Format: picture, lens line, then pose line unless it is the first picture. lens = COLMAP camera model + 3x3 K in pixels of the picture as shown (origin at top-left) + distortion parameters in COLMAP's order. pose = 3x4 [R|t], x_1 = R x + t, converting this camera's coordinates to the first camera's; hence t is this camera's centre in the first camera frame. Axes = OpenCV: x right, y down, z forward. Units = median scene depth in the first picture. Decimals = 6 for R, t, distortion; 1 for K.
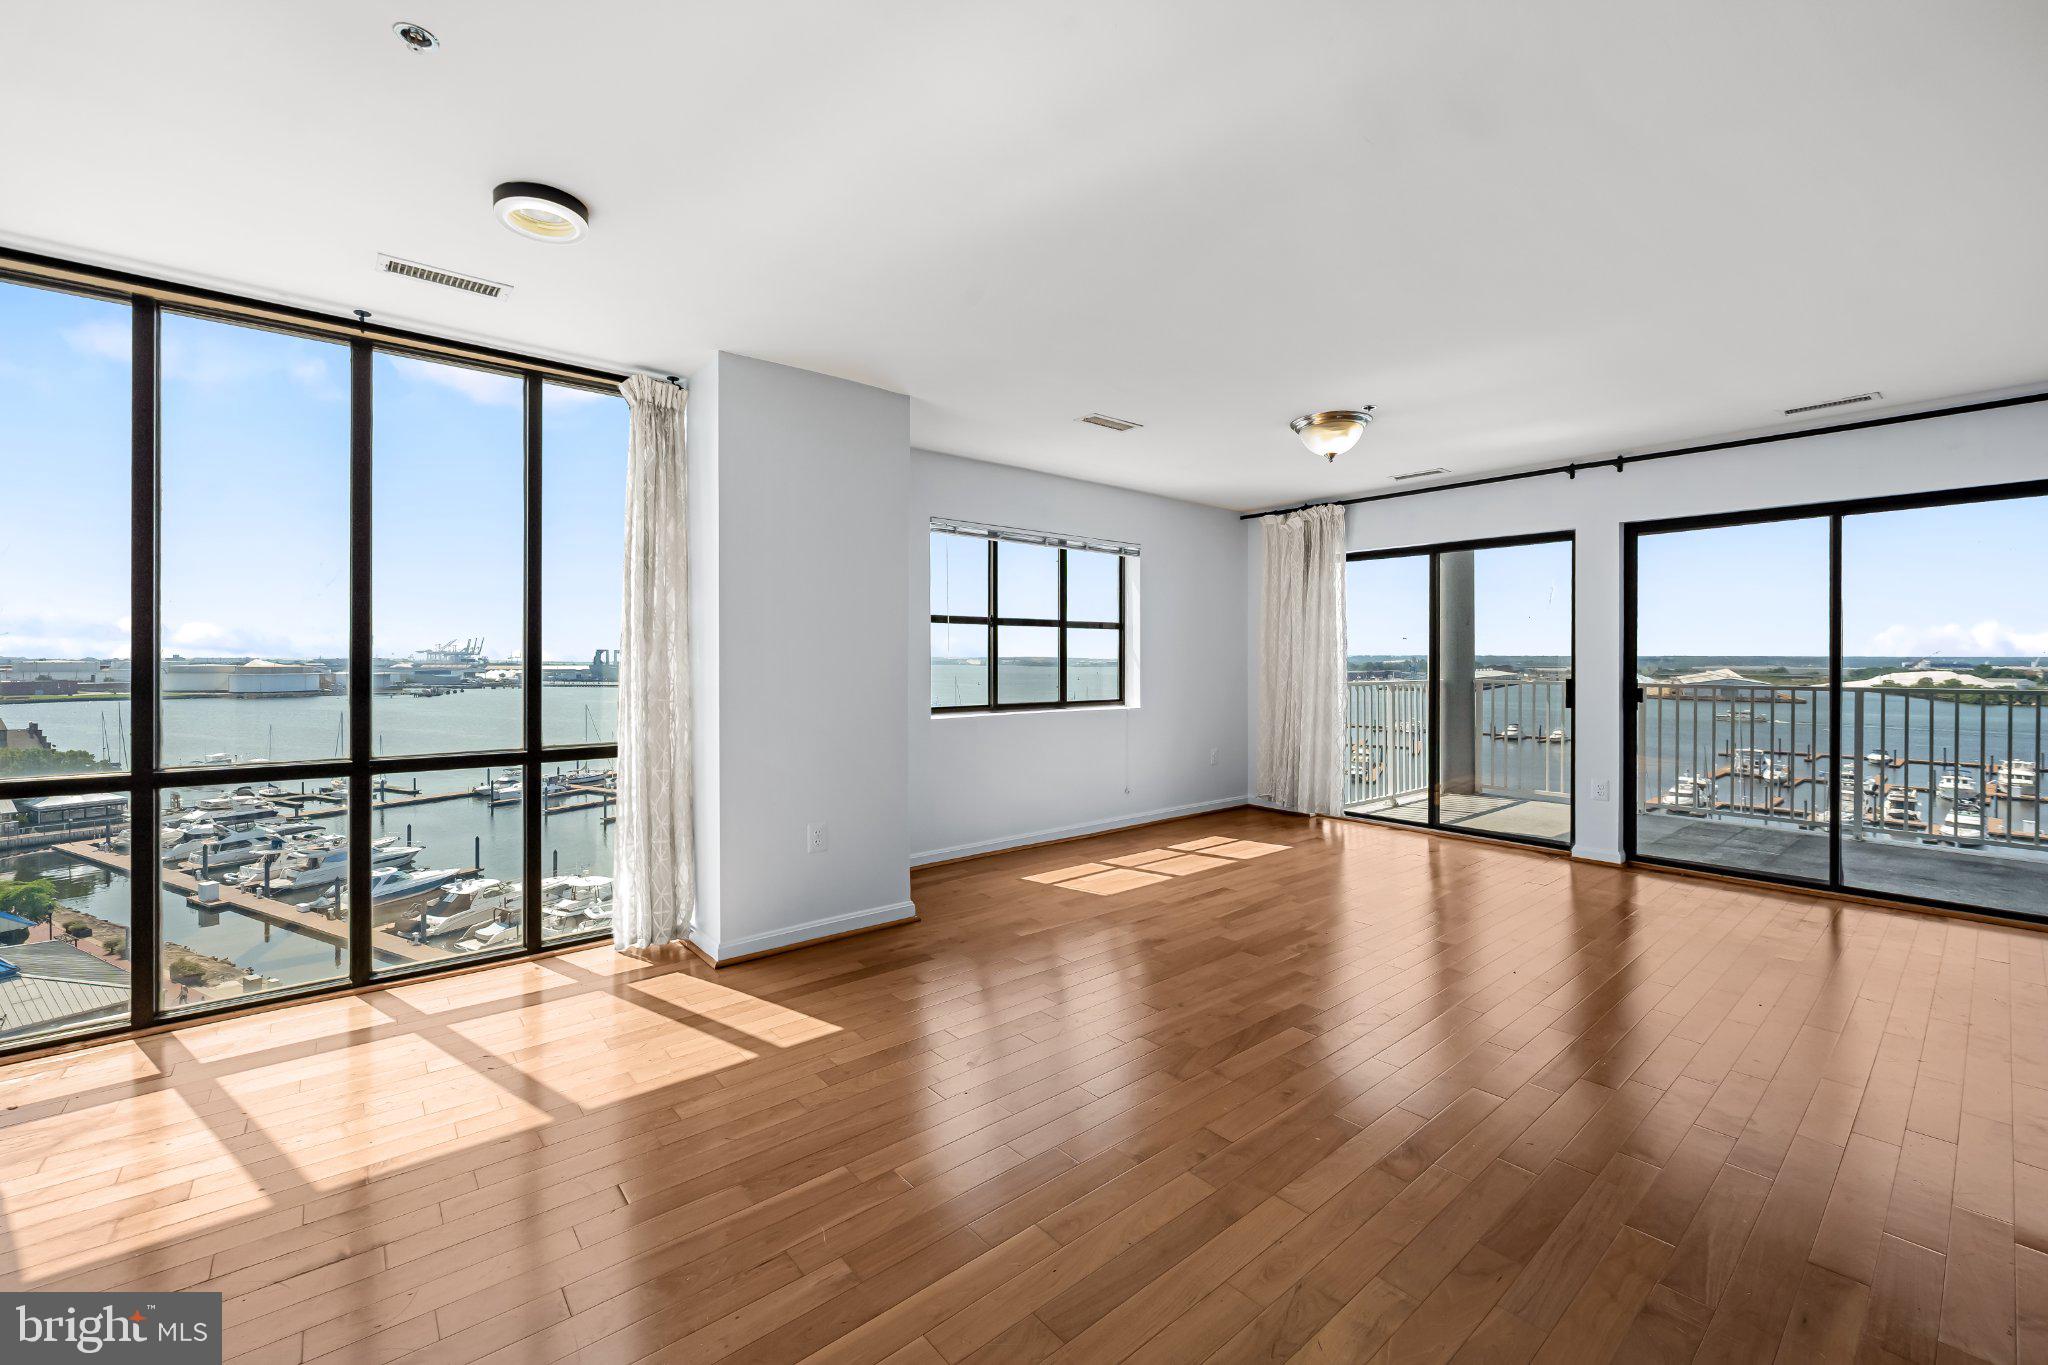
lens RADIAL K [[827.7, 0, 1037.5], [0, 827.7, 663.7], [0, 0, 1]] dist [-0.005904, 0.001473]
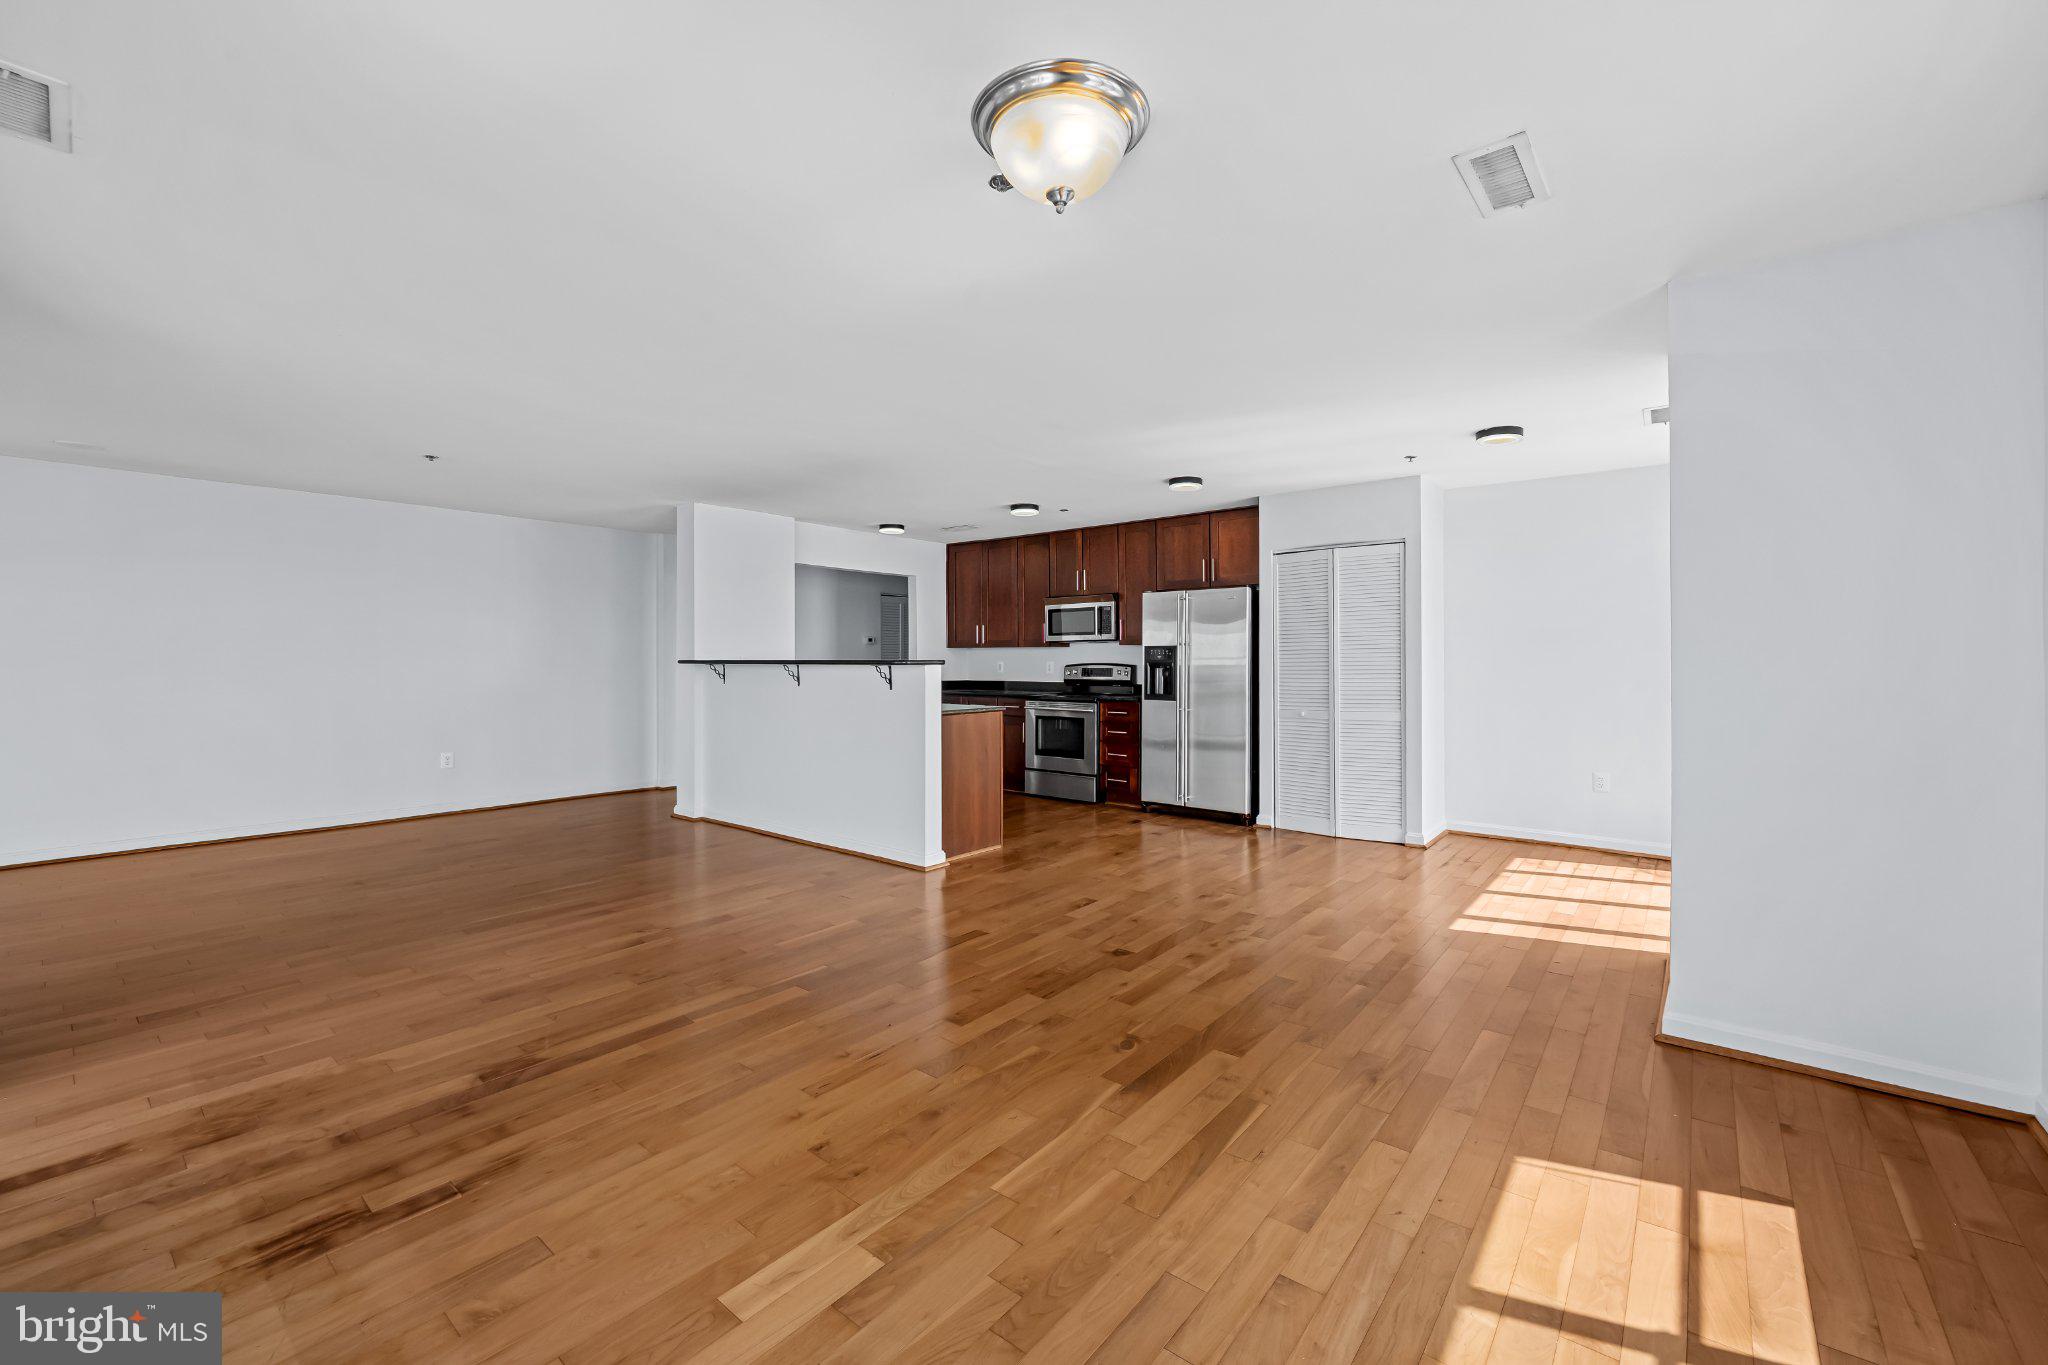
lens RADIAL K [[827.7, 0, 1020.1], [0, 827.7, 665.1], [0, 0, 1]] dist [-0.005904, 0.001473]
pose [[-0.984649, -0.001276, -0.174542, 0.361832], [-0.002896, 0.999955, 0.009027, -0.005253], [0.174522, 0.009393, -0.984608, 1.140755]]
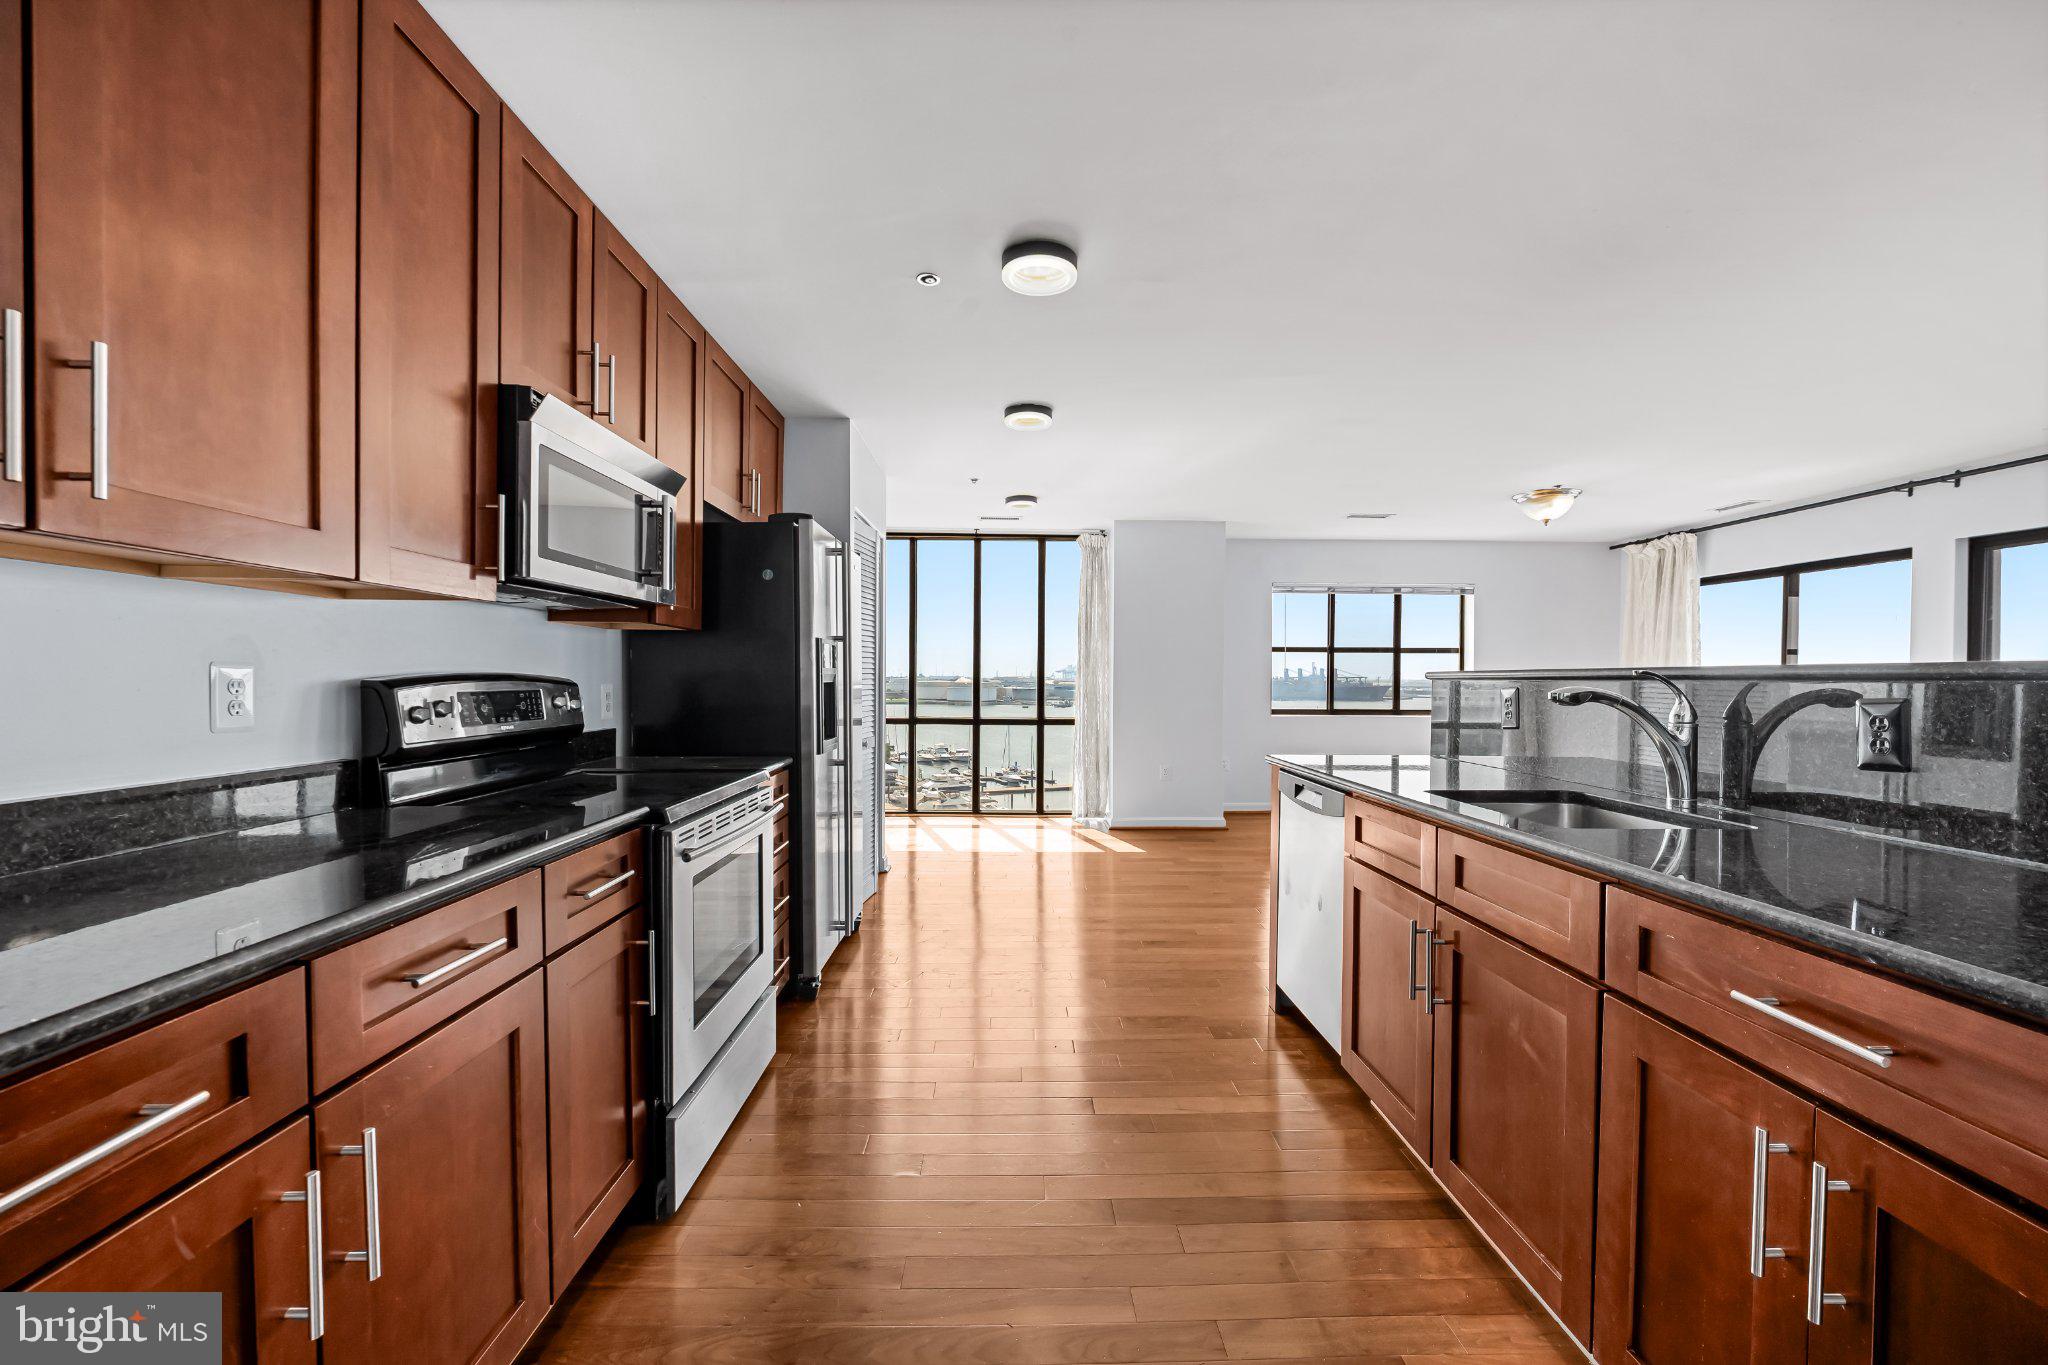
lens RADIAL K [[827.7, 0, 1018.5], [0, 827.7, 686.9], [0, 0, 1]] dist [-0.005904, 0.001473]
pose [[0.771391, 0.011009, -0.636266, 0.428692], [-0.008634, 0.999939, 0.006833, 0.005720], [0.636303, 0.000222, 0.771439, -0.412333]]
